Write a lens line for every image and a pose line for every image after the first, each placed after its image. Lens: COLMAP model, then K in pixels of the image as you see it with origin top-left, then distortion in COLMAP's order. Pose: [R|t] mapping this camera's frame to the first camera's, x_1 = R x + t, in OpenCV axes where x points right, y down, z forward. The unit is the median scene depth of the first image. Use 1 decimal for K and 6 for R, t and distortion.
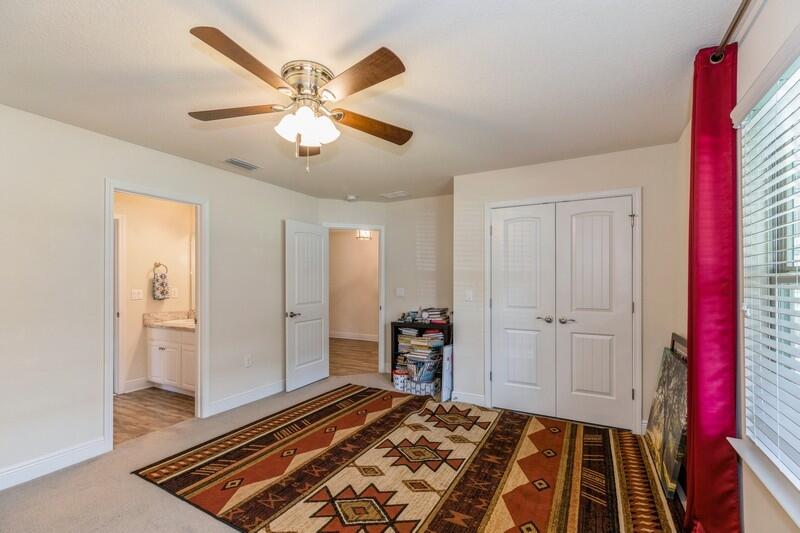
lens RADIAL K [[359.3, 0, 394.3], [0, 359.3, 278.0], [0, 0, 1]] dist [-0.000657, 0.000922]
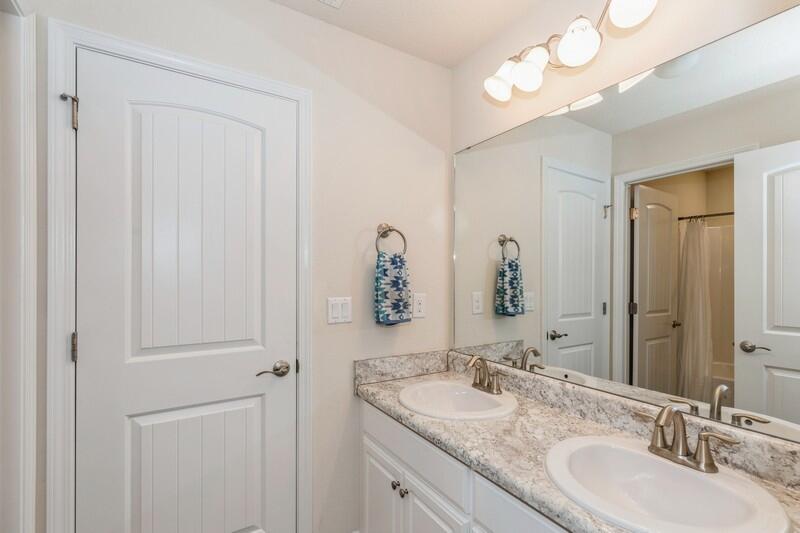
lens RADIAL K [[359.3, 0, 399.3], [0, 359.3, 274.5], [0, 0, 1]] dist [-0.000657, 0.000922]
pose [[0.887716, -0.011654, -0.460244, -0.473357], [0.004674, 0.999856, -0.016303, 0.015035], [0.460367, 0.012321, 0.887643, 0.674618]]
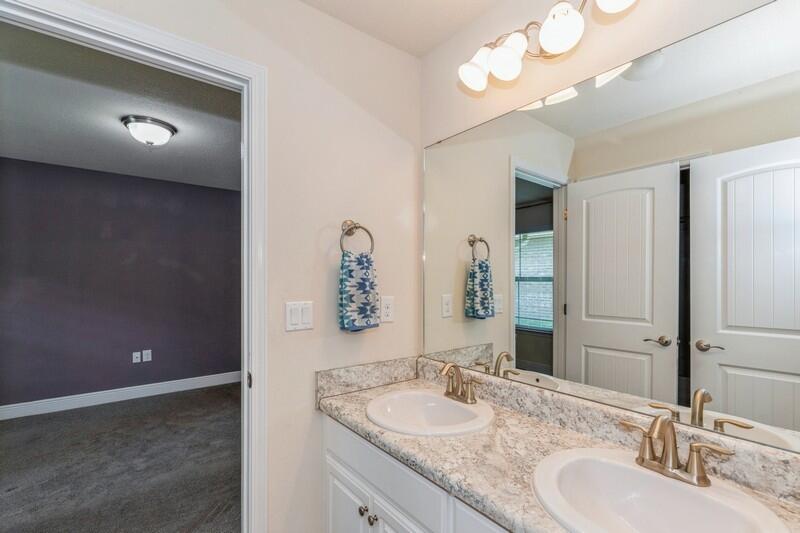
lens RADIAL K [[359.3, 0, 397.3], [0, 359.3, 274.5], [0, 0, 1]] dist [-0.000657, 0.000922]
pose [[0.929923, -0.014199, -0.367479, -0.491576], [0.006738, 0.999744, -0.021581, 0.015239], [0.367692, 0.017592, 0.929781, 0.698457]]
